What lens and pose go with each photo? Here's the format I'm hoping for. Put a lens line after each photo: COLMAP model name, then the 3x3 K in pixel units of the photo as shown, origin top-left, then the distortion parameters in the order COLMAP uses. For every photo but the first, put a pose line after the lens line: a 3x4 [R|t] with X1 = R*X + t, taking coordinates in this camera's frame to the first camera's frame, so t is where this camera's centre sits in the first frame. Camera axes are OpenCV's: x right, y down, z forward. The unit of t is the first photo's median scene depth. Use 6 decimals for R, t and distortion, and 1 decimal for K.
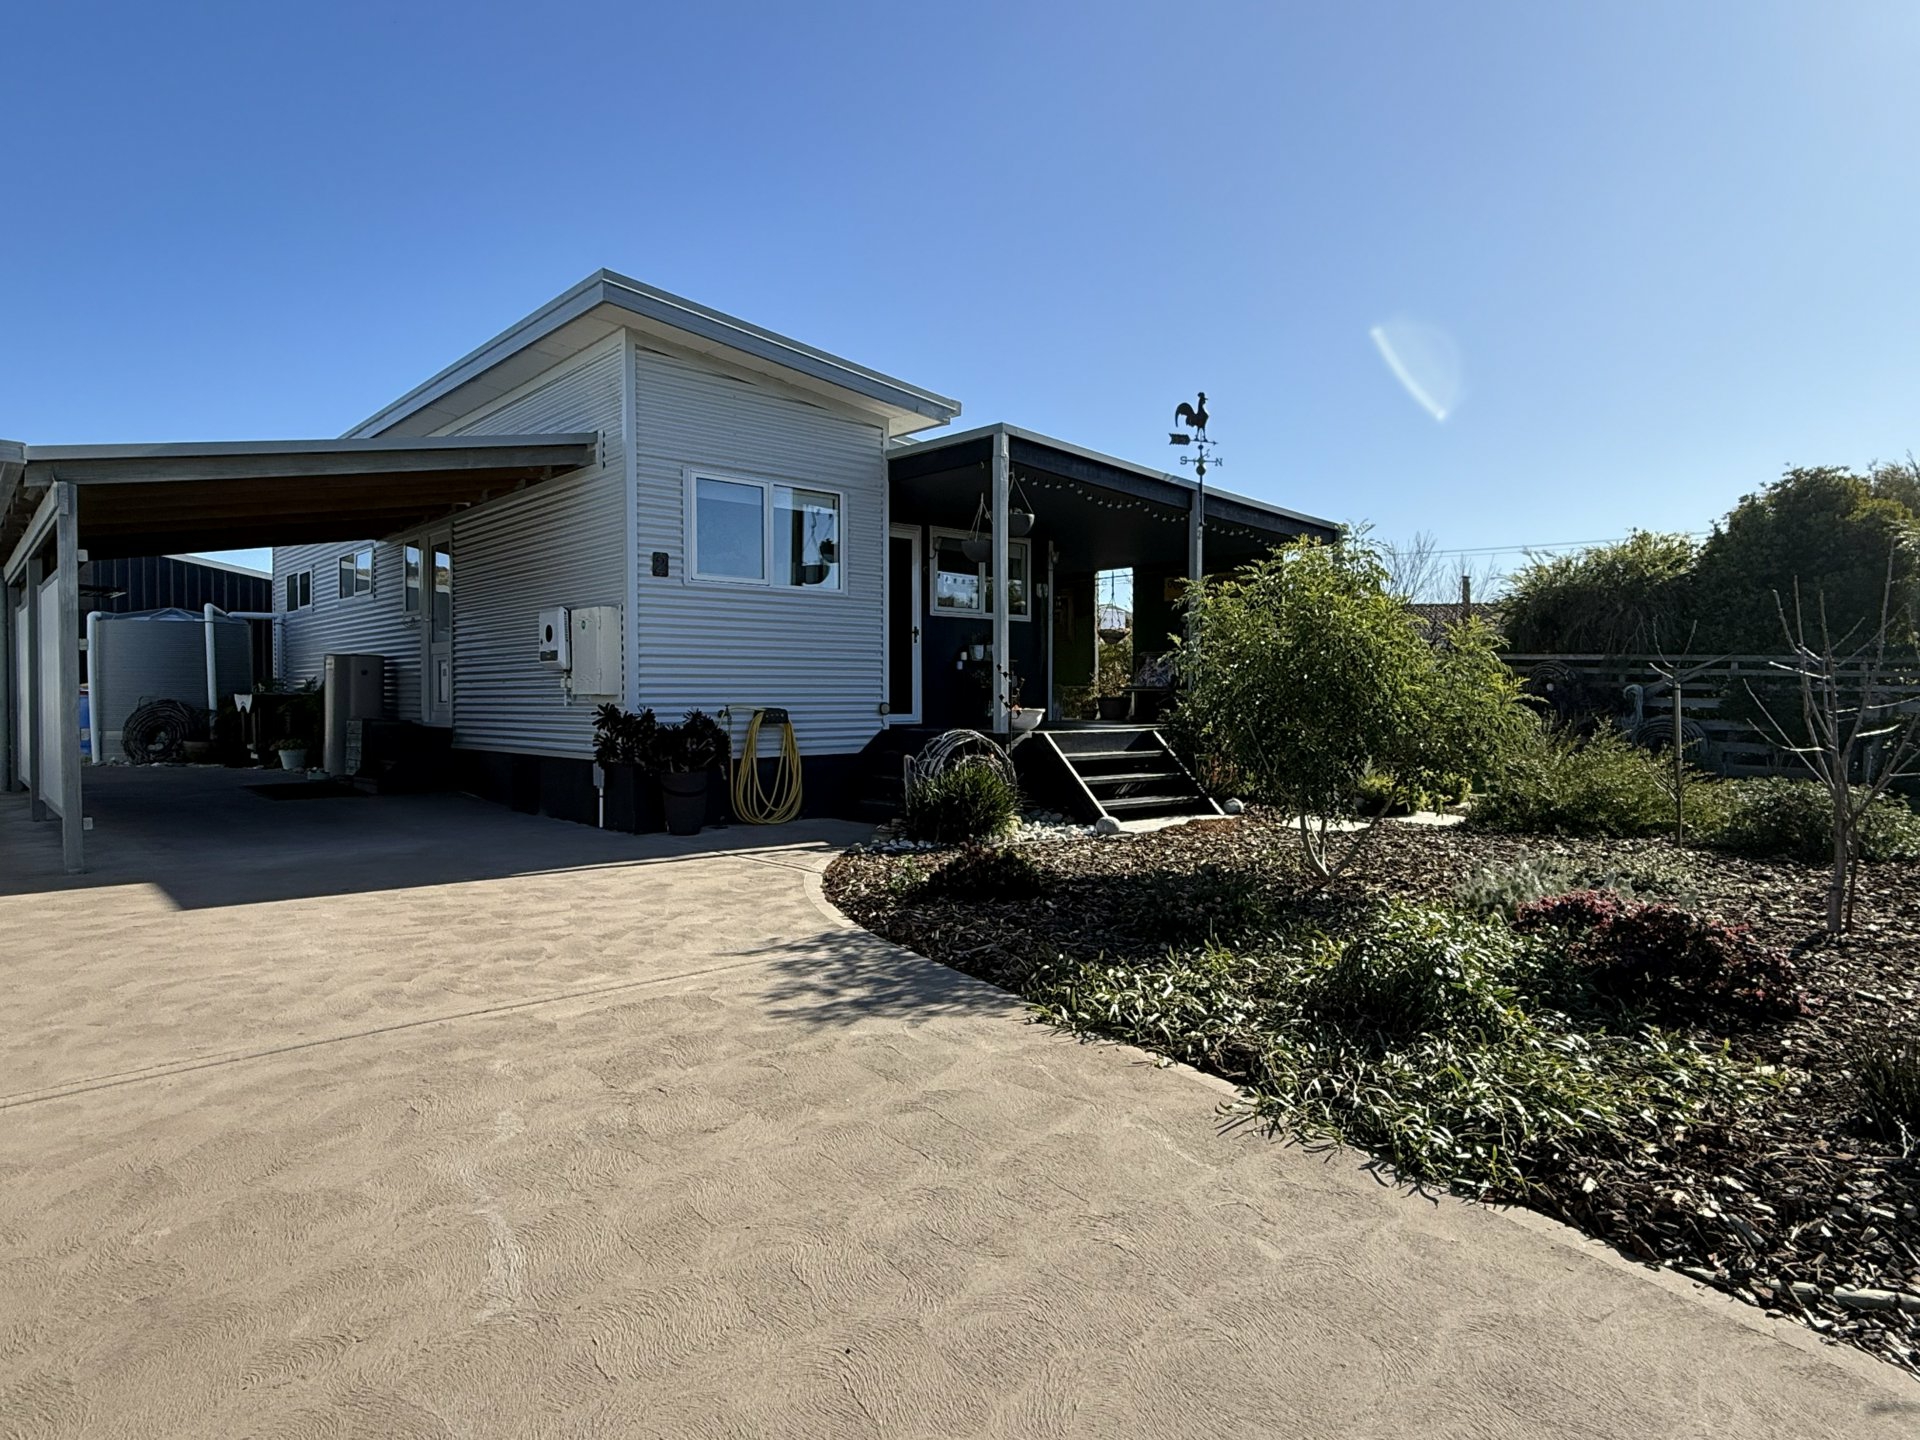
lens RADIAL K [[1133.8, 0, 958.1], [0, 1133.8, 719.9], [0, 0, 1]] dist [0.002801, 0.001247]
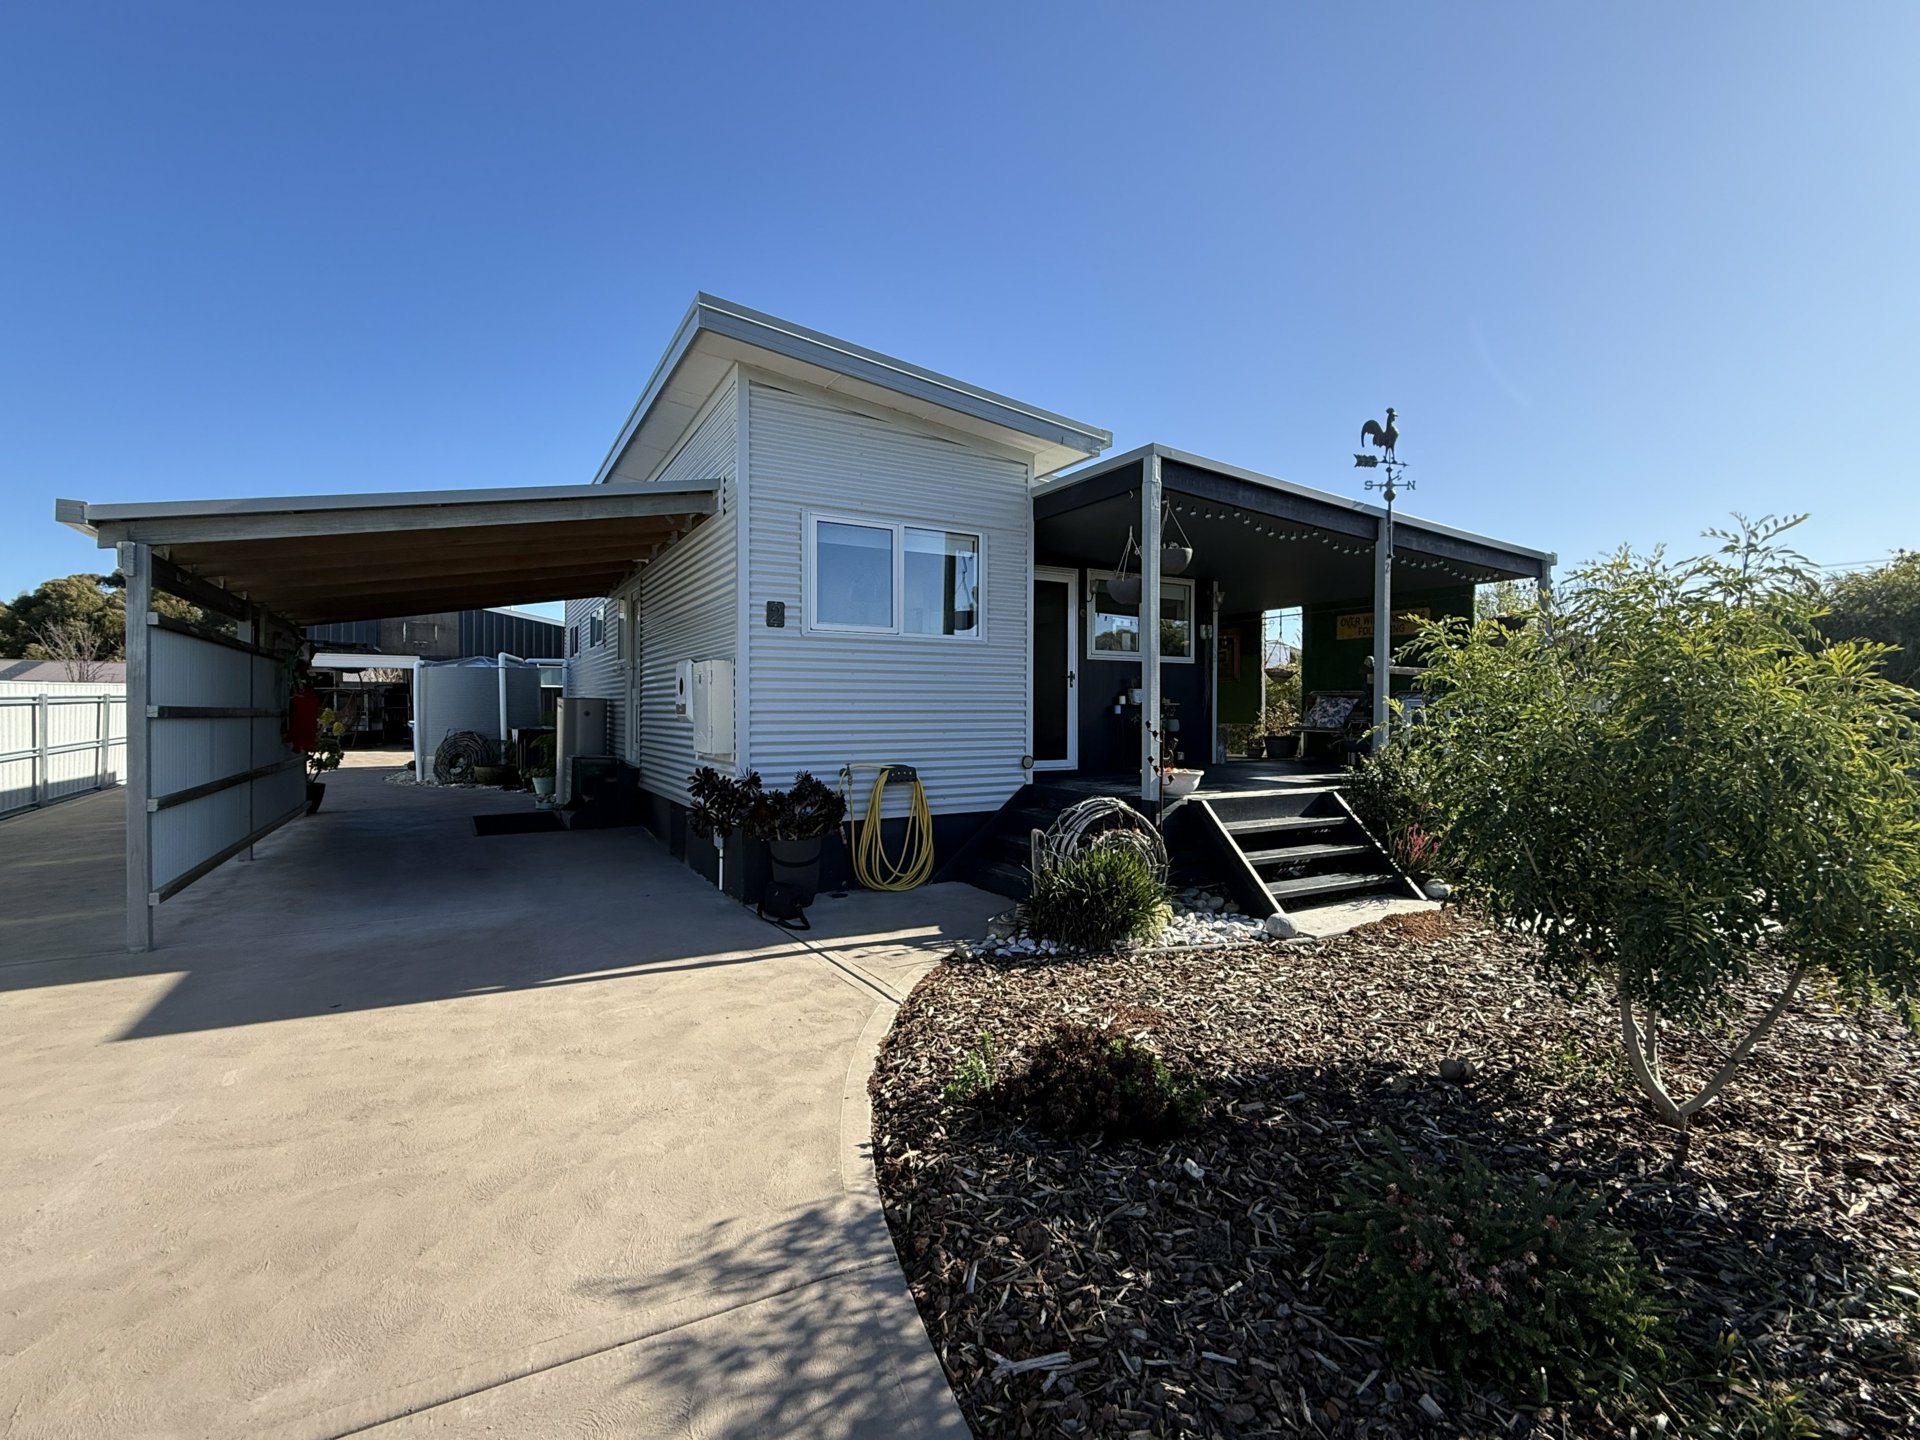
lens RADIAL K [[868.7, 0, 953.5], [0, 868.7, 717.6], [0, 0, 1]] dist [0.001938, 0.000211]
pose [[0.976390, 0.005298, -0.215952, 0.032520], [-0.007901, 0.999906, -0.011189, -0.040853], [0.215872, 0.012631, 0.976340, 0.302375]]
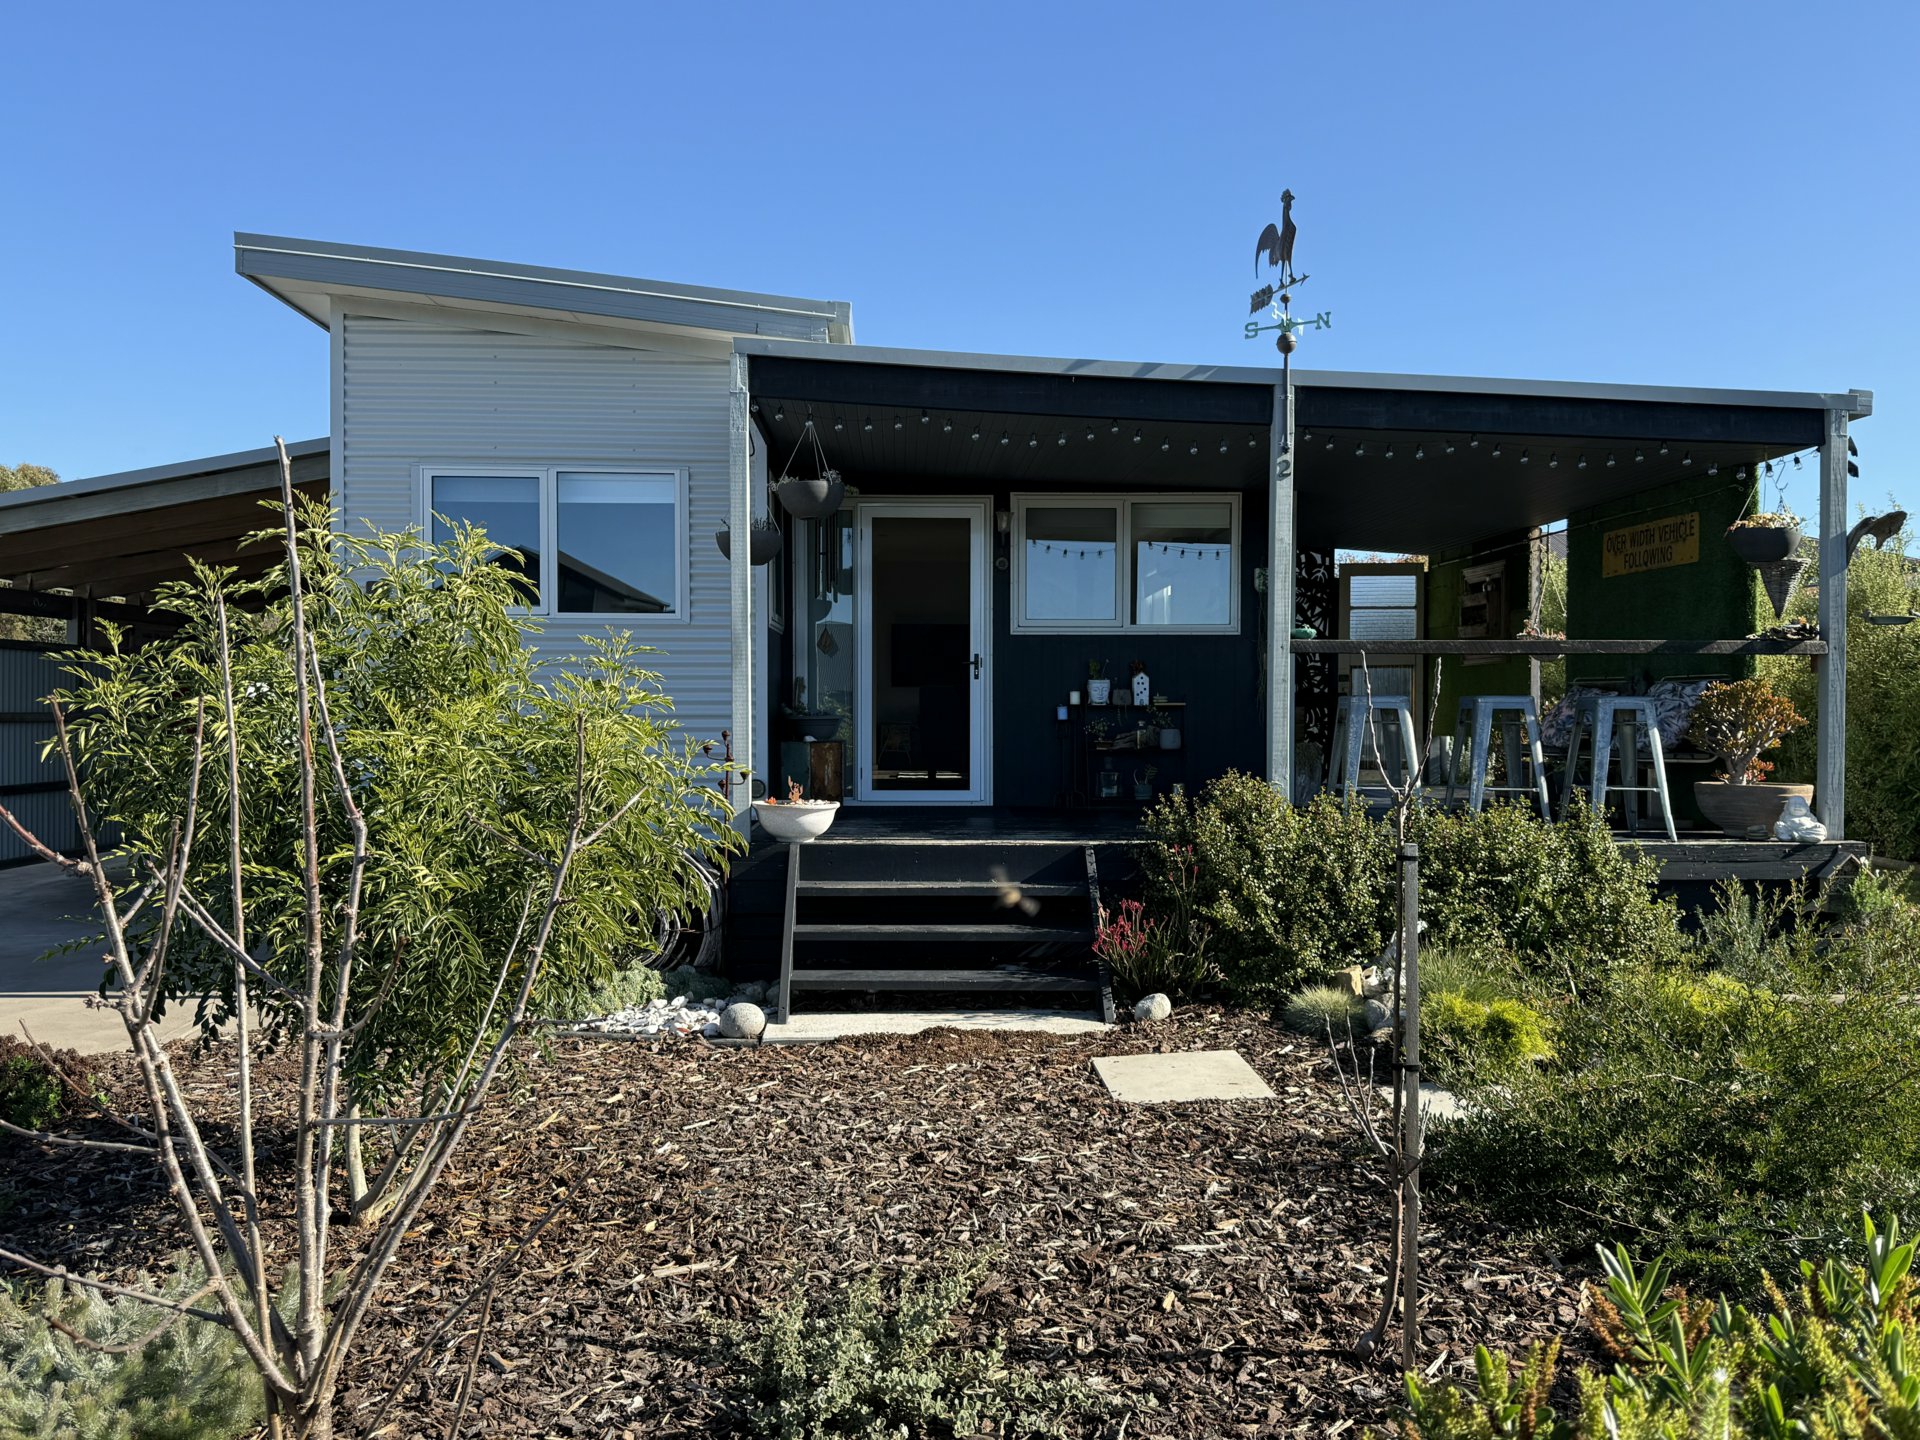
lens RADIAL K [[1497.0, 0, 960.0], [0, 1497.0, 720.0], [0, 0, 1]] dist [0.005894, 0.001330]
pose [[0.773226, 0.000946, -0.634130, 0.618130], [-0.012917, 0.999815, -0.014259, -0.041453], [0.633999, 0.019216, 0.773095, 0.434722]]
